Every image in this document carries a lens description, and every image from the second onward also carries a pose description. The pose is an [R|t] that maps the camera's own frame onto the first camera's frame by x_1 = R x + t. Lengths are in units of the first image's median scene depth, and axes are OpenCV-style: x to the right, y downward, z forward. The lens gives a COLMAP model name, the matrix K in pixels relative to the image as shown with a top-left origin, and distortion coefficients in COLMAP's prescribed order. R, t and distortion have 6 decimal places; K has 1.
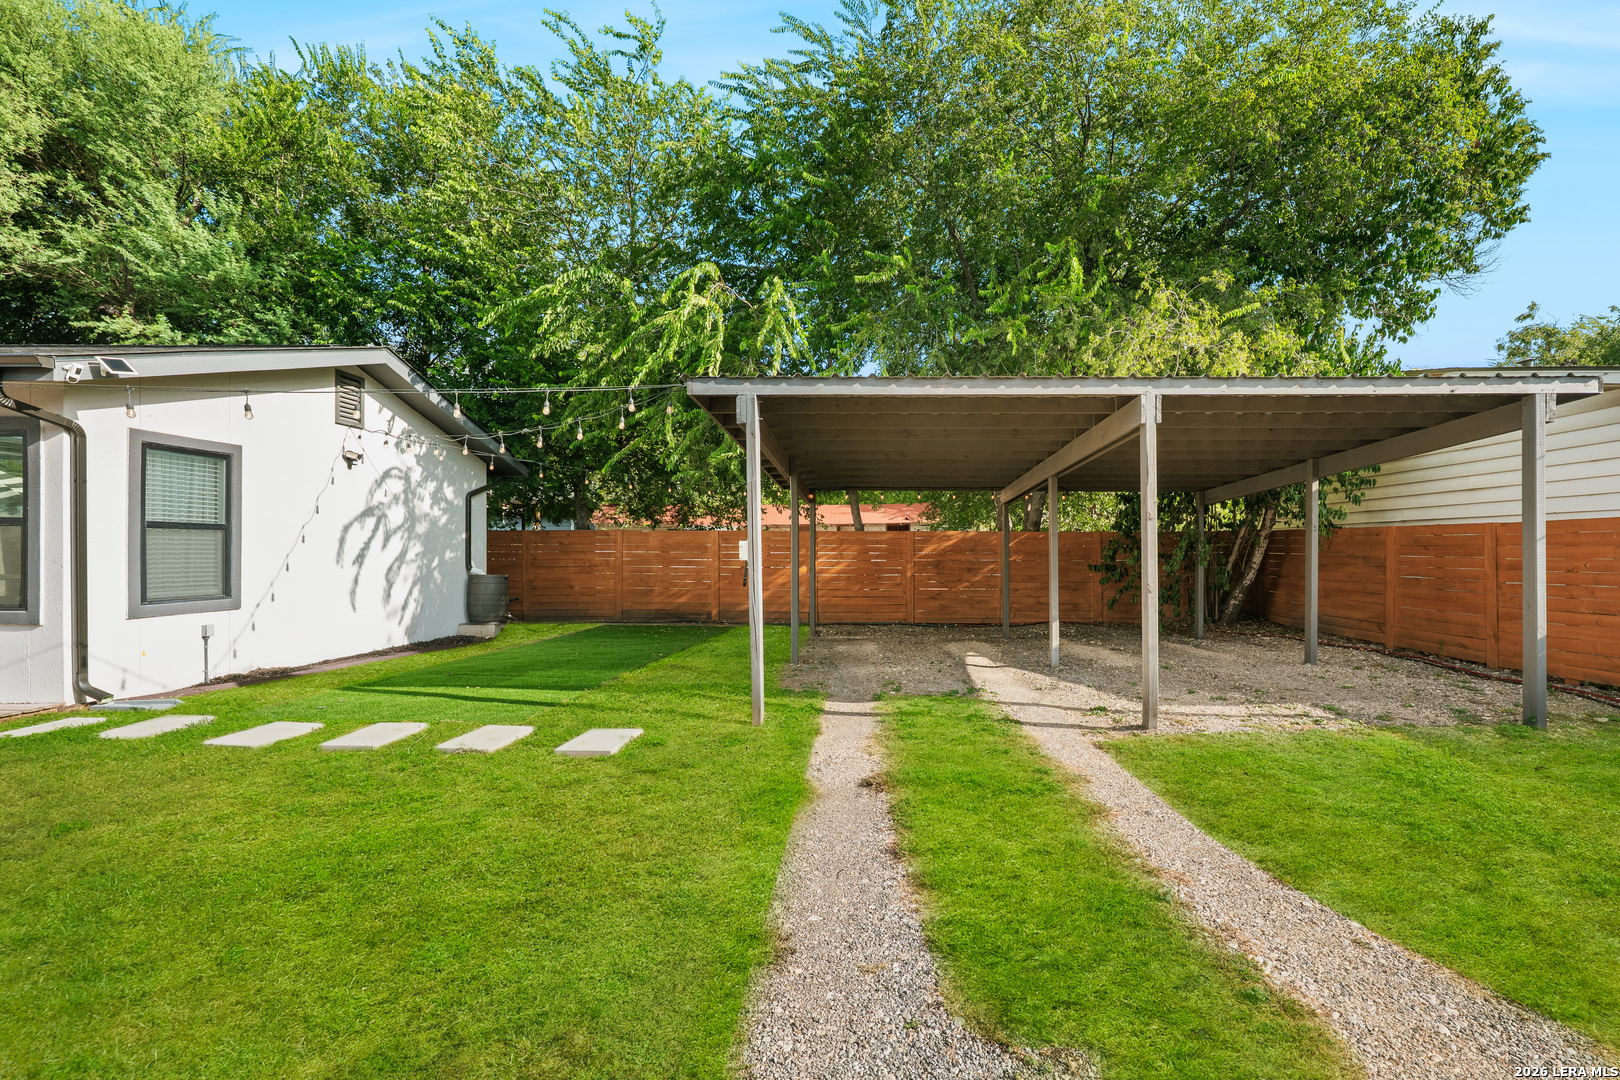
lens RADIAL K [[680.1, 0, 810.0], [0, 680.1, 540.0], [0, 0, 1]] dist [-0.012900, 0.000387]
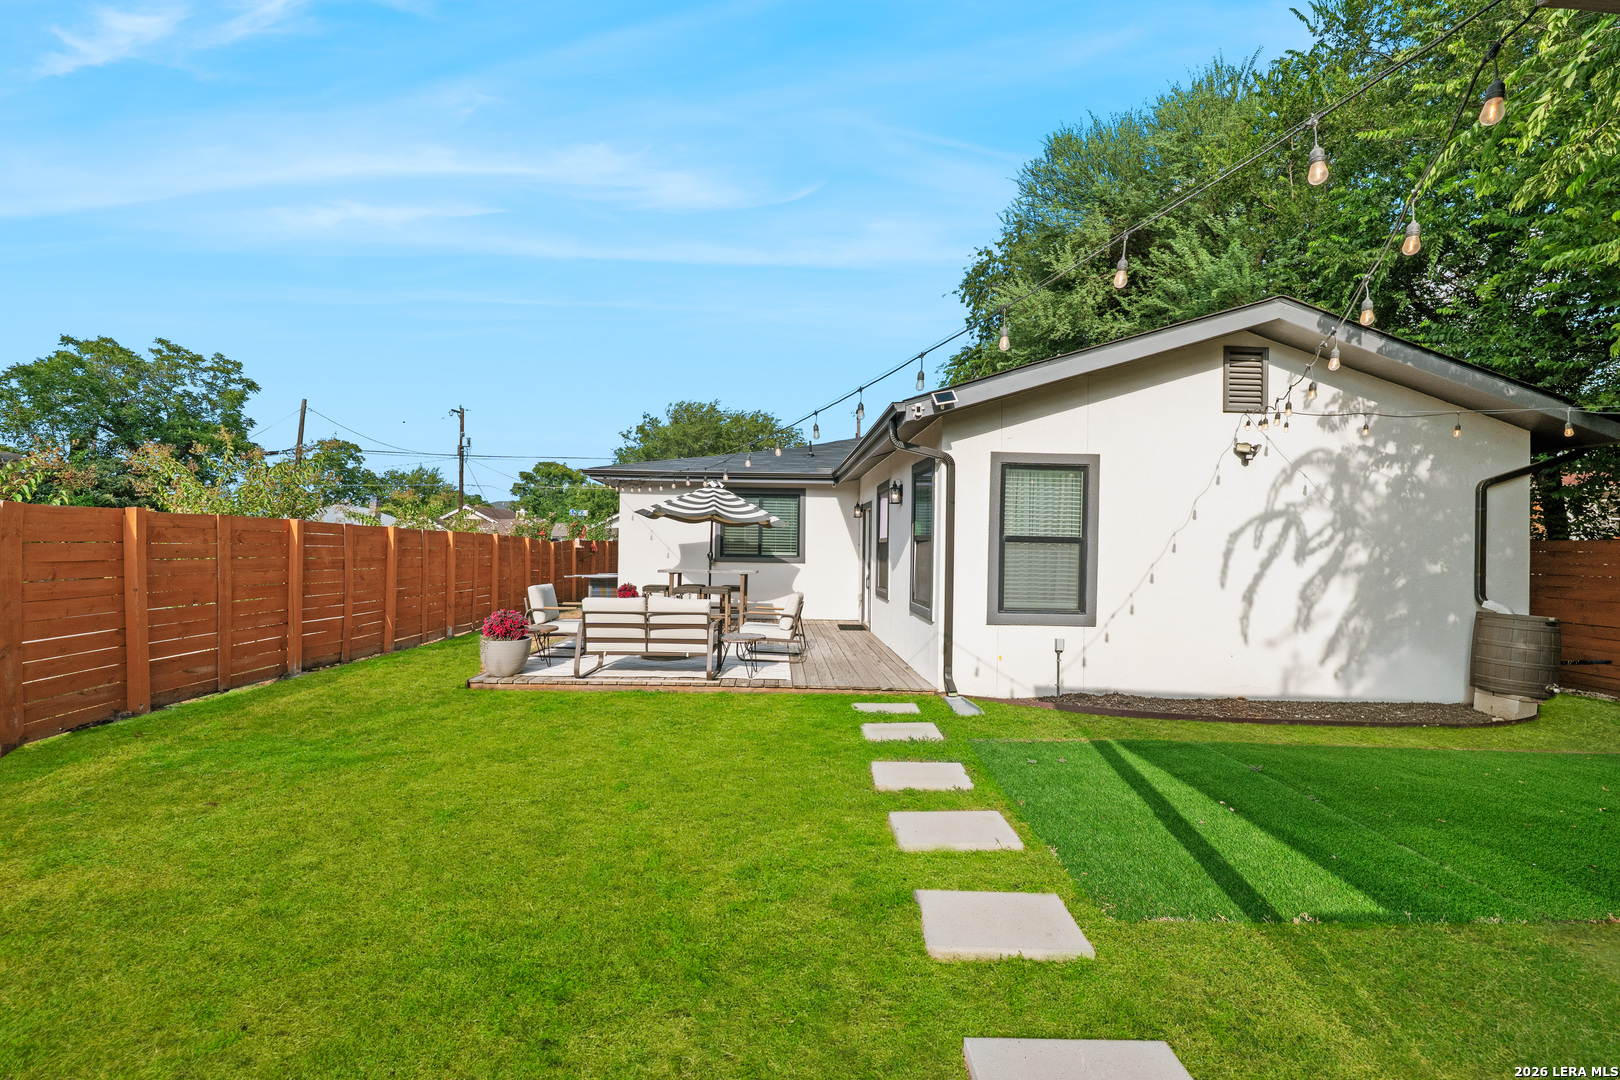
lens RADIAL K [[645.7, 0, 806.4], [0, 645.7, 565.8], [0, 0, 1]] dist [-0.000117, 0.000020]
pose [[0.135288, 0.017650, -0.990649, 0.000433], [-0.002764, 0.999844, 0.017436, 0.002395], [0.990802, 0.000379, 0.135316, 0.477171]]
